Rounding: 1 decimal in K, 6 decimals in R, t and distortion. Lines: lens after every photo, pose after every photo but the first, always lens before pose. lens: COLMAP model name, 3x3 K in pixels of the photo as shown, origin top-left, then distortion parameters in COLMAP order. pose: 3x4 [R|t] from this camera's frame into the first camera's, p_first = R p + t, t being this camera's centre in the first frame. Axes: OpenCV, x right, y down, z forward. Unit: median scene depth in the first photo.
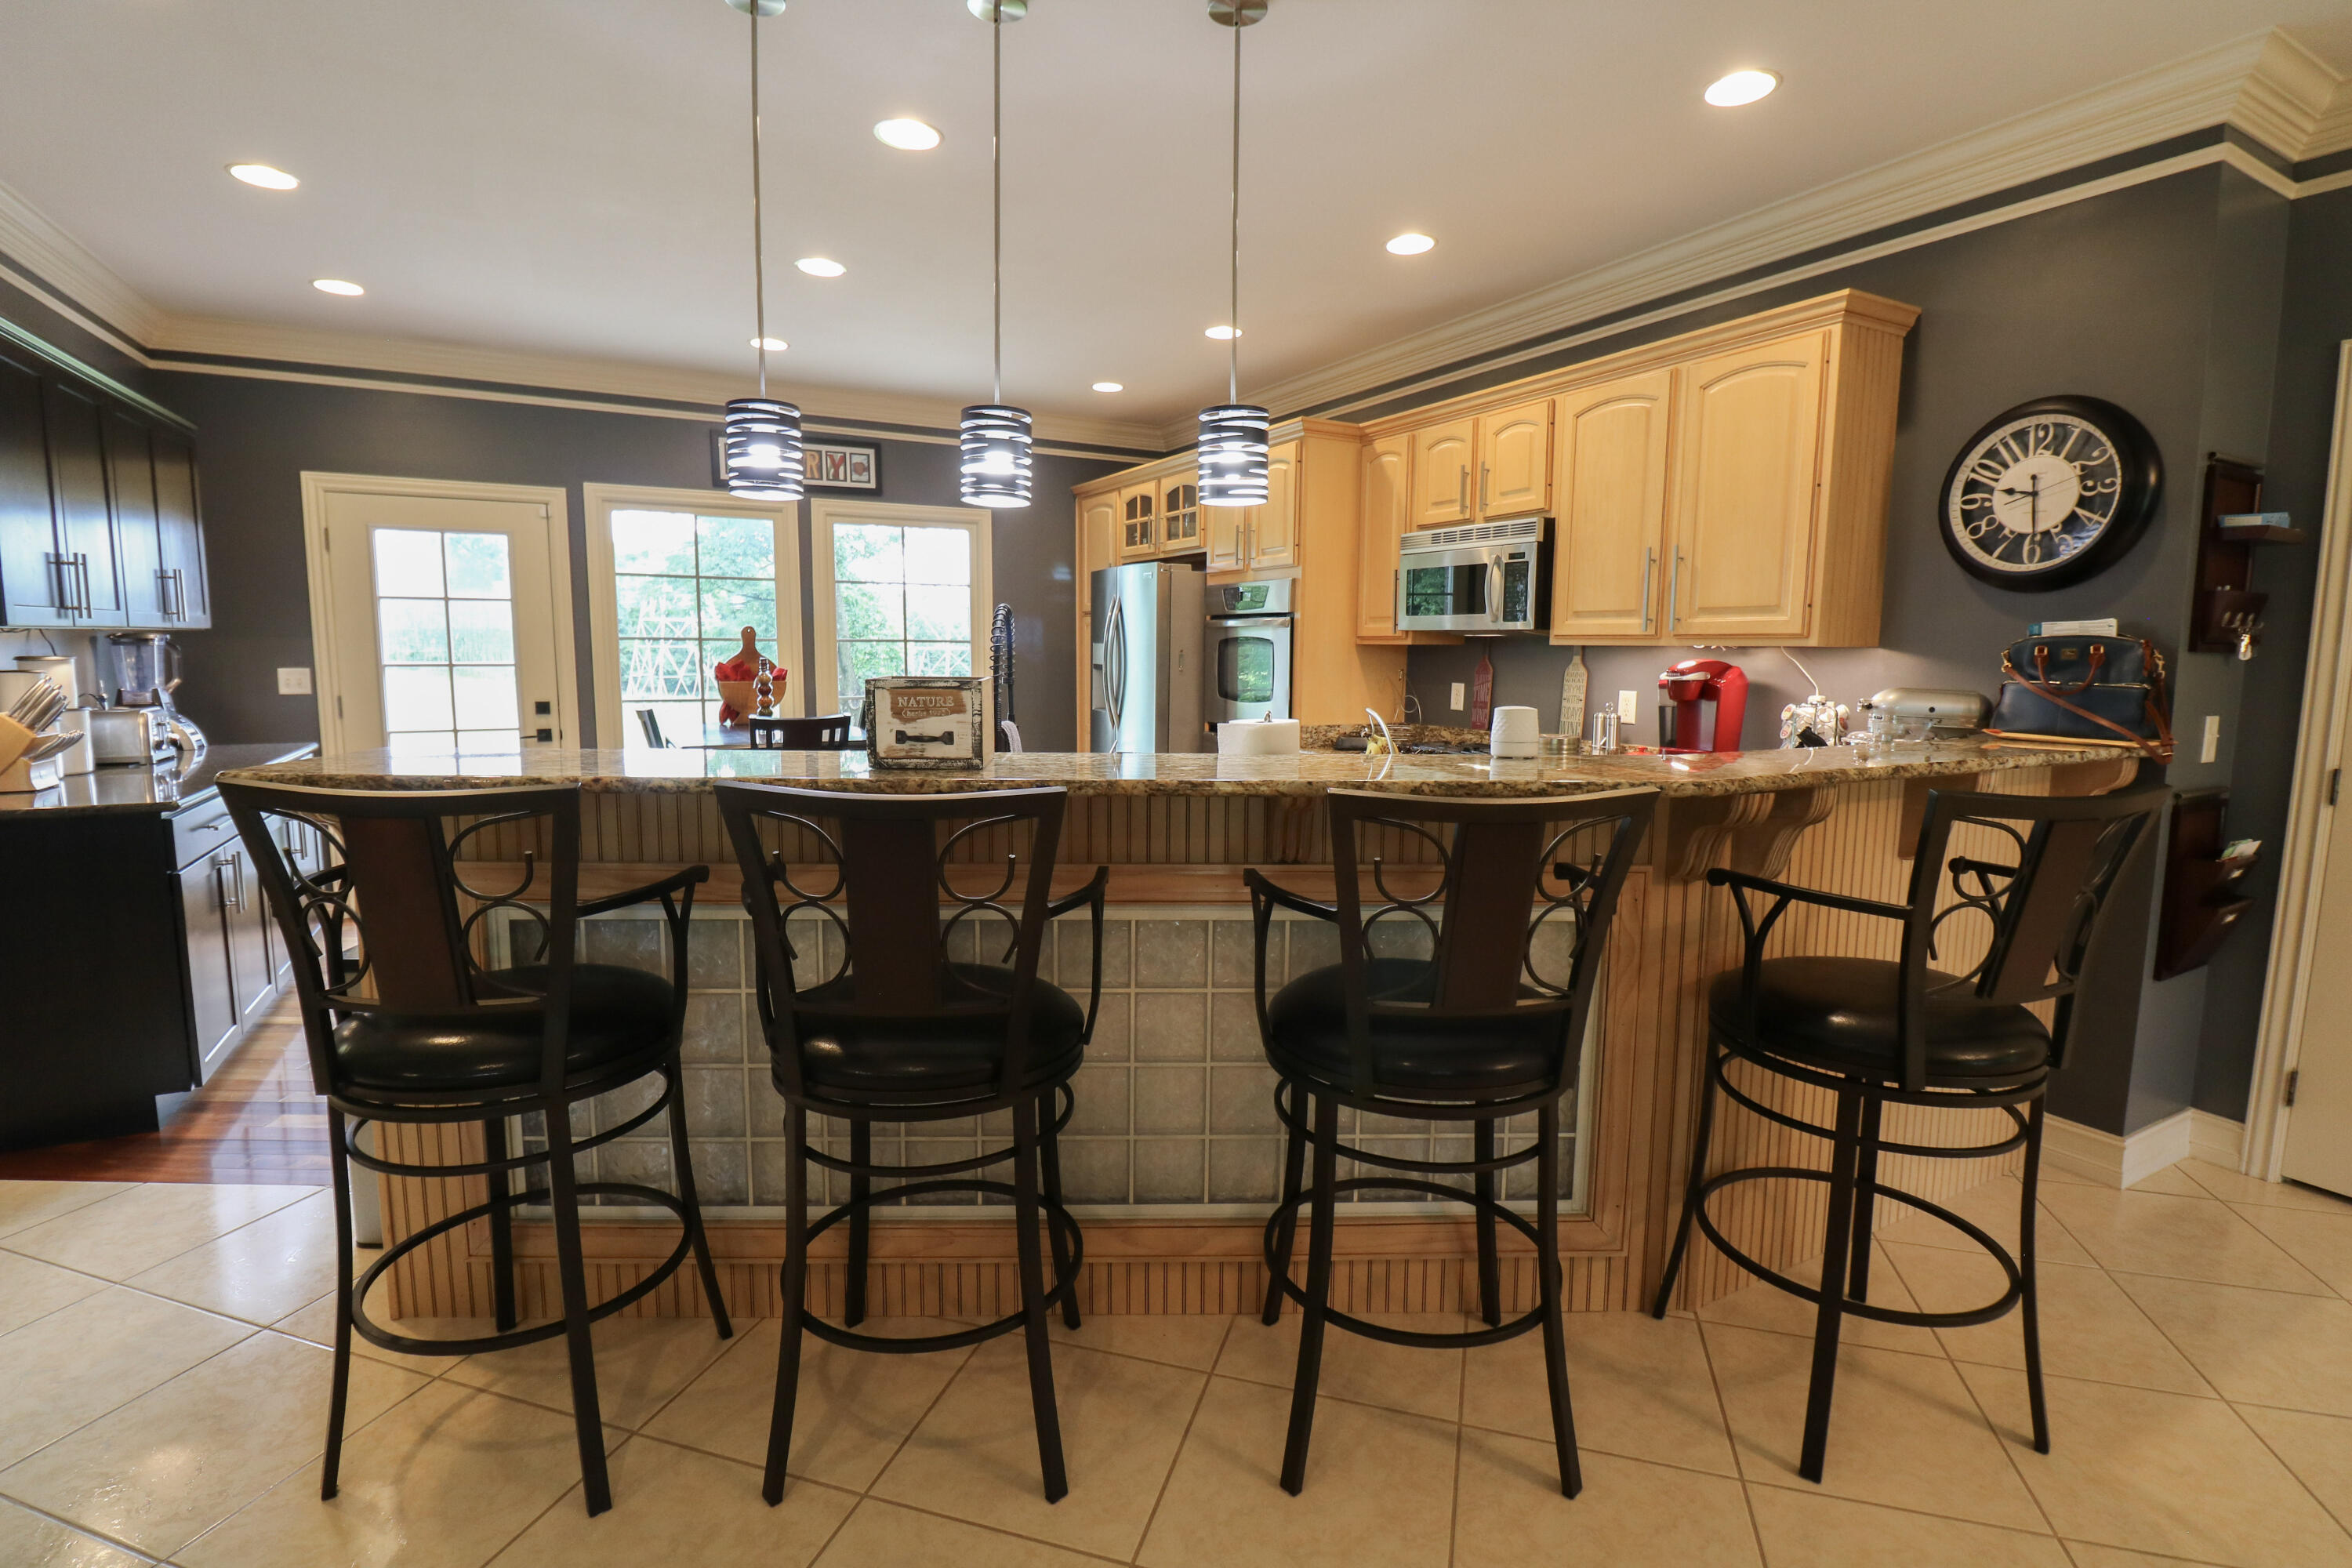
lens RADIAL K [[1086.3, 0, 1176.0], [0, 1086.3, 784.0], [0, 0, 1]] dist [0.000860, -0.013598]
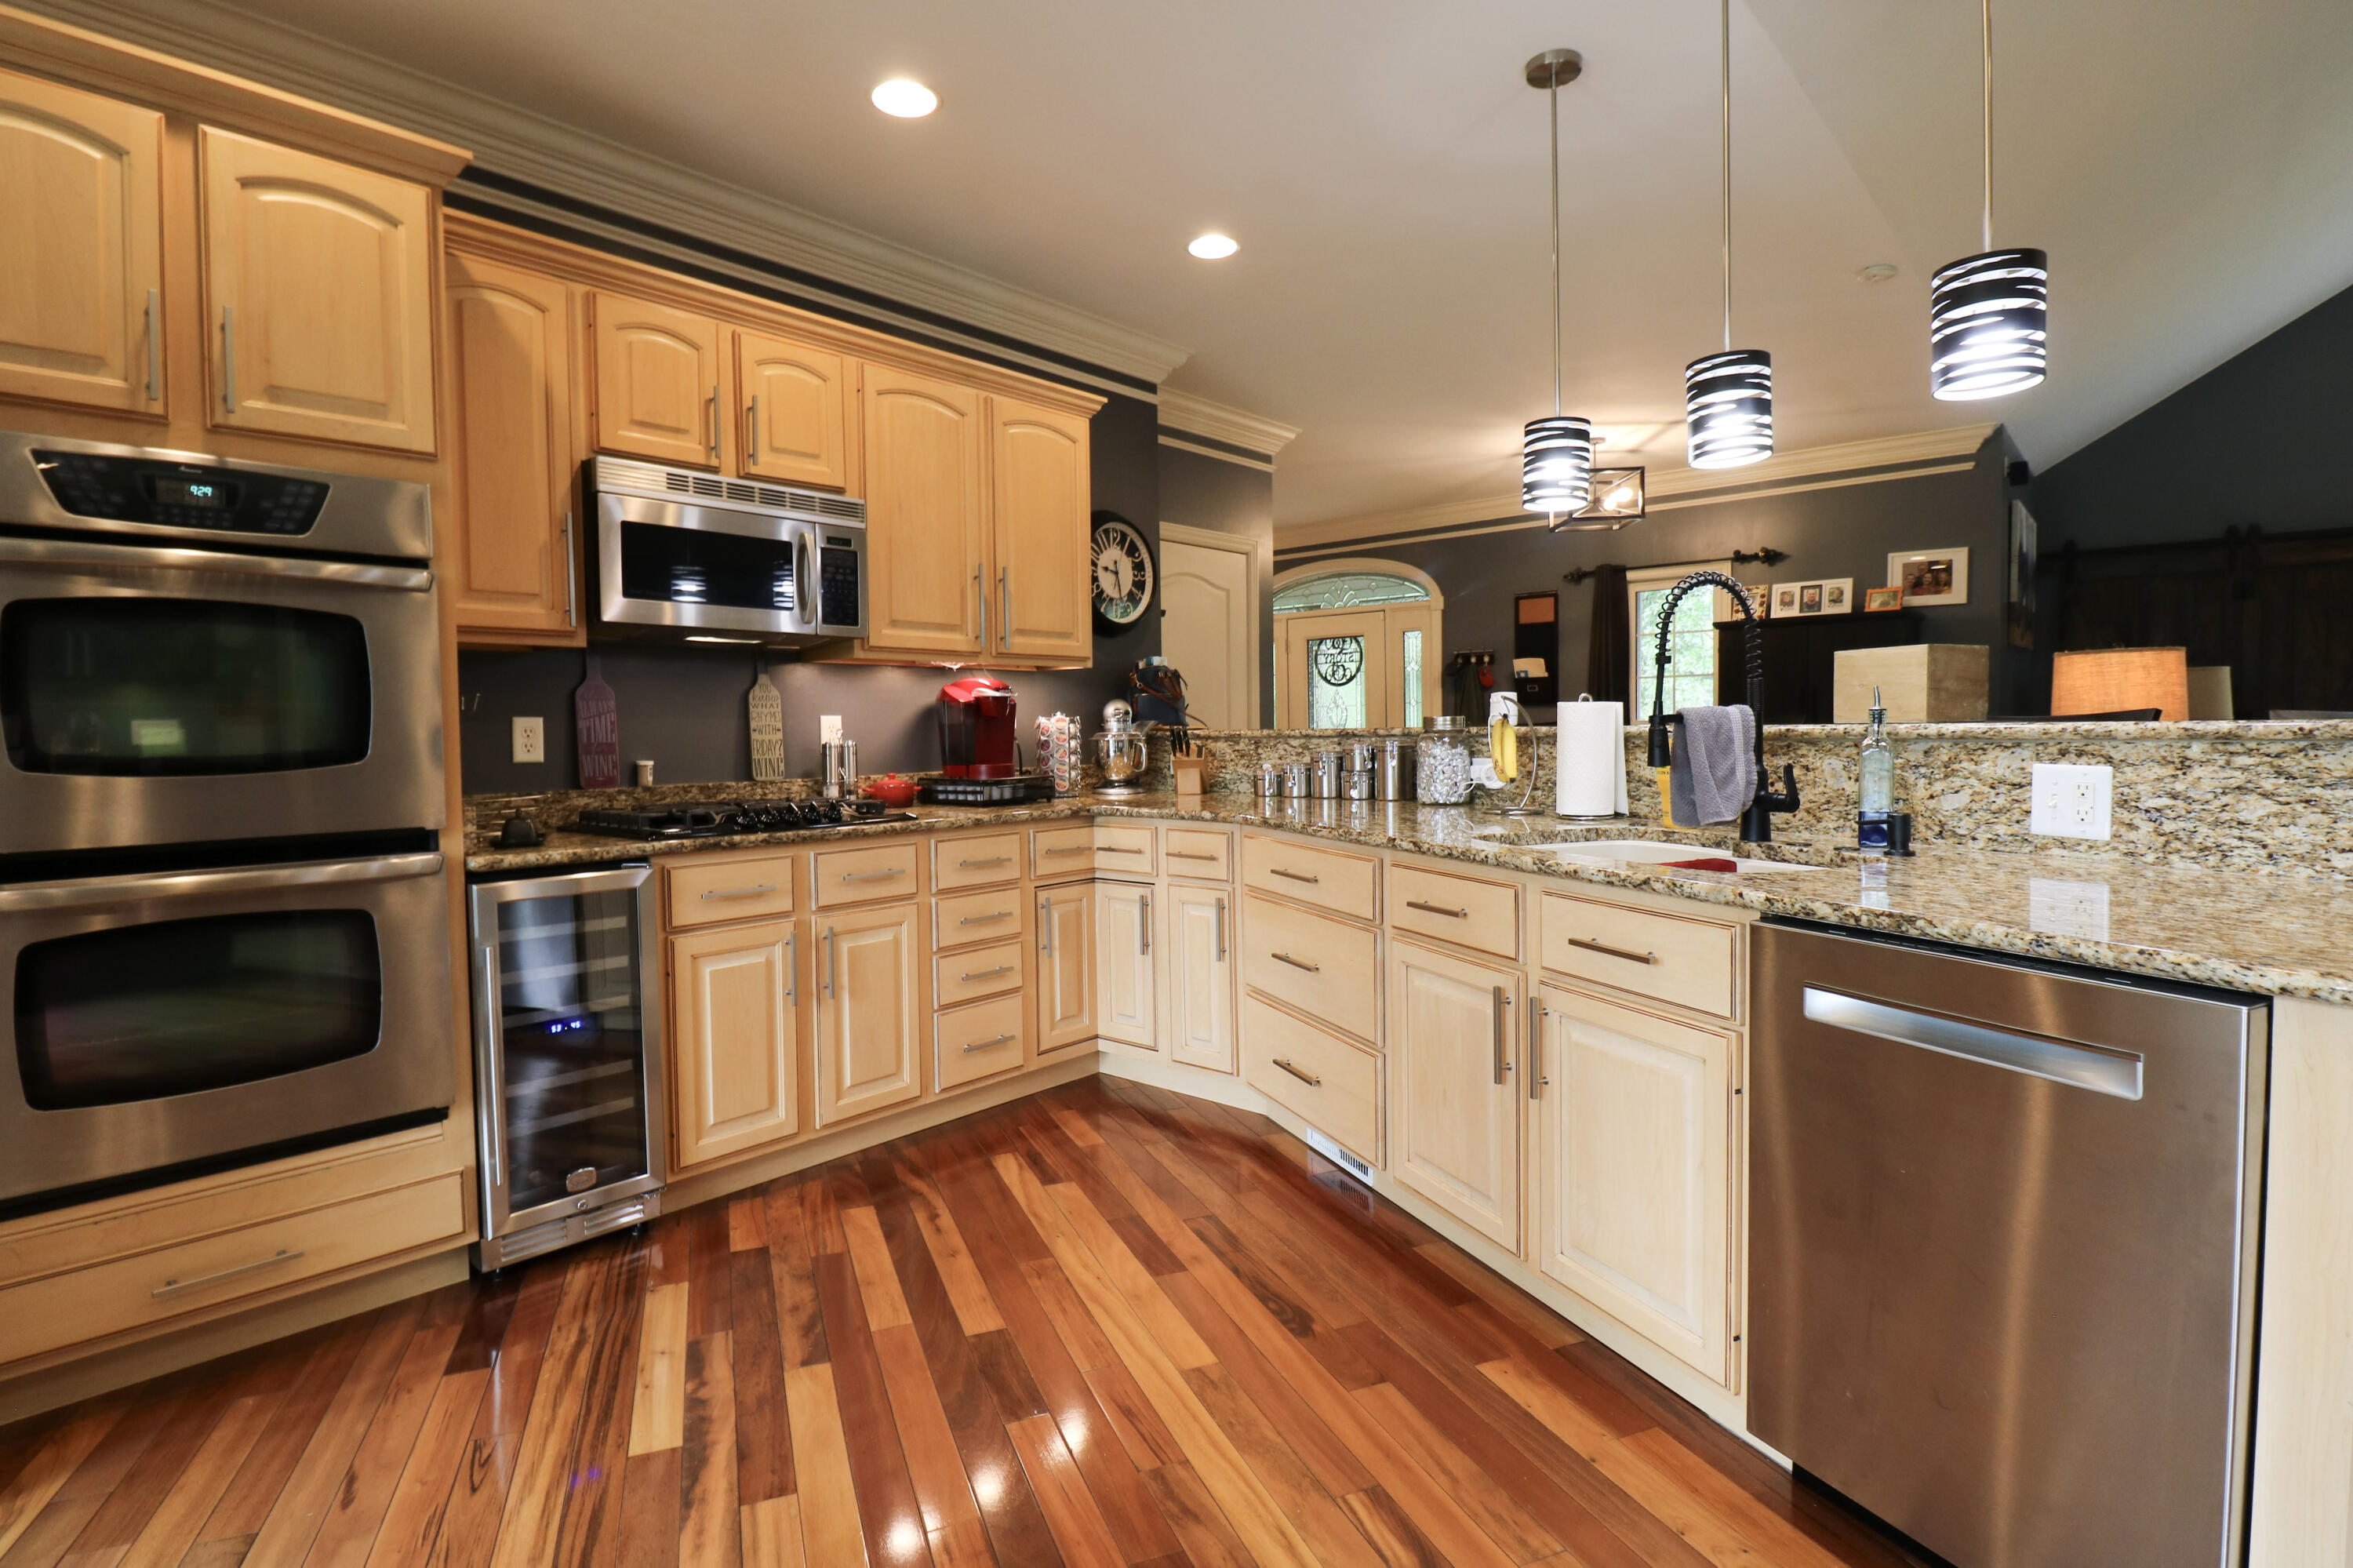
lens RADIAL K [[1150.6, 0, 1177.2], [0, 1150.6, 776.9], [0, 0, 1]] dist [0.004340, -0.015814]
pose [[-0.350336, -0.045565, 0.935515, -0.469973], [0.127387, 0.987217, 0.095787, -0.078045], [-0.927921, 0.152731, -0.340053, 0.922143]]
